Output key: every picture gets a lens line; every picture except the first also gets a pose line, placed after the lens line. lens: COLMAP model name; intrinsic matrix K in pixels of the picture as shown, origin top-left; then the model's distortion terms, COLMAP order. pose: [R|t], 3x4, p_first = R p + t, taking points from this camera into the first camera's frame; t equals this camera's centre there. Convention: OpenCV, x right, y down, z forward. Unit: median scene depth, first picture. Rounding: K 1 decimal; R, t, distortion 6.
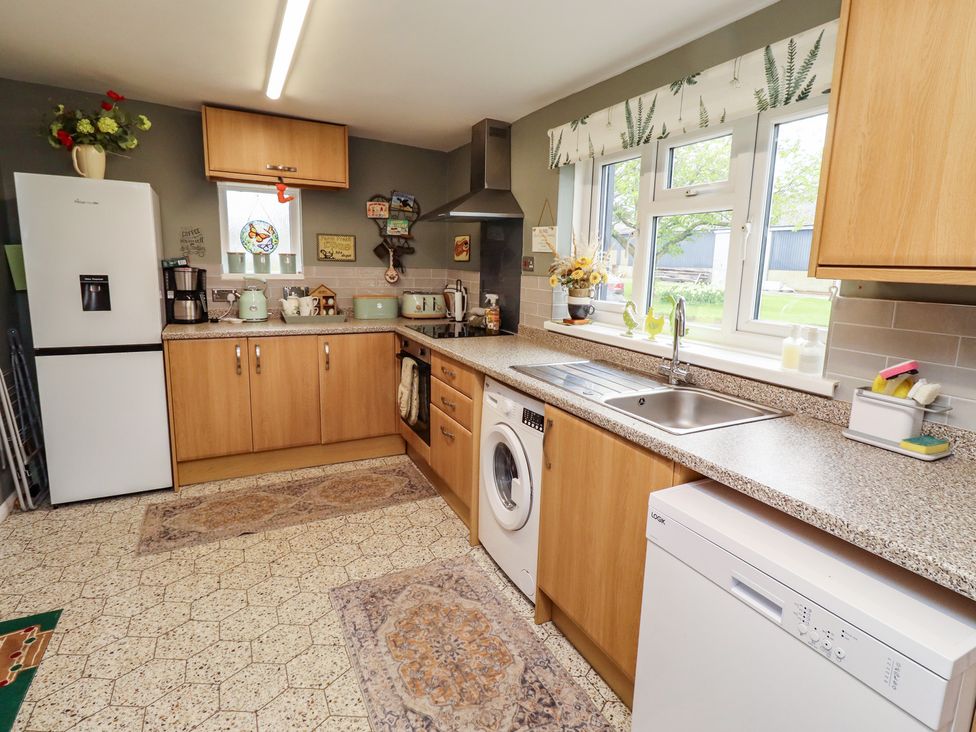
lens RADIAL K [[520.5, 0, 494.8], [0, 520.5, 348.4], [0, 0, 1]] dist [0.004578, -0.000927]
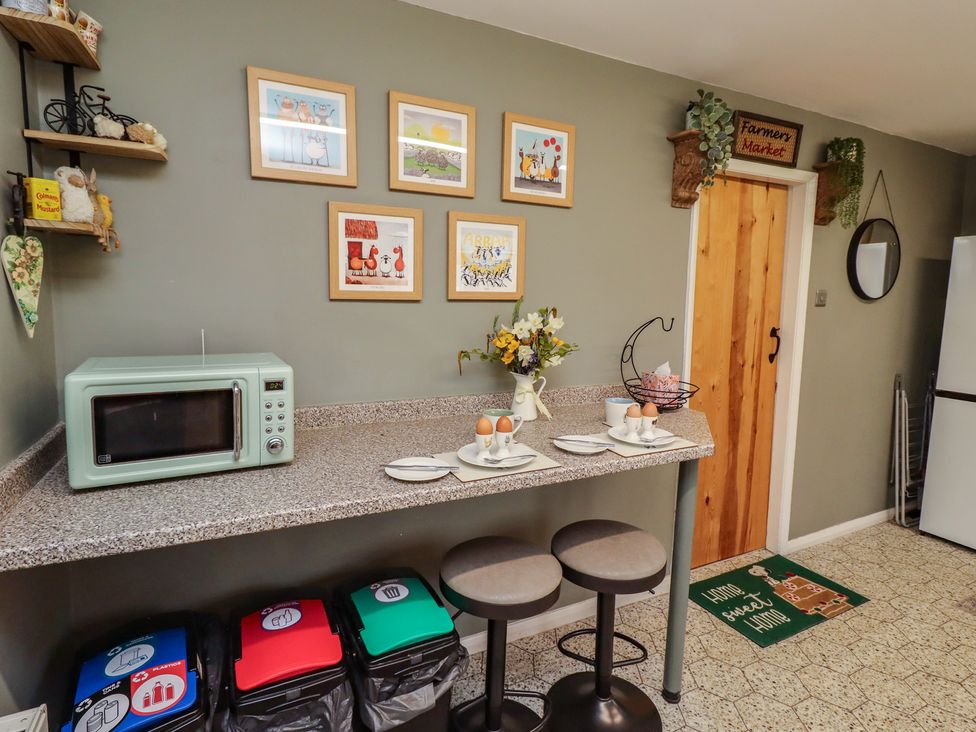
lens RADIAL K [[520.5, 0, 494.8], [0, 520.5, 348.4], [0, 0, 1]] dist [0.004578, -0.000927]
pose [[-0.004727, 0.079480, -0.996825, 0.214504], [-0.184156, 0.979718, 0.078989, -0.000028], [0.982886, 0.183945, 0.010006, 0.026936]]
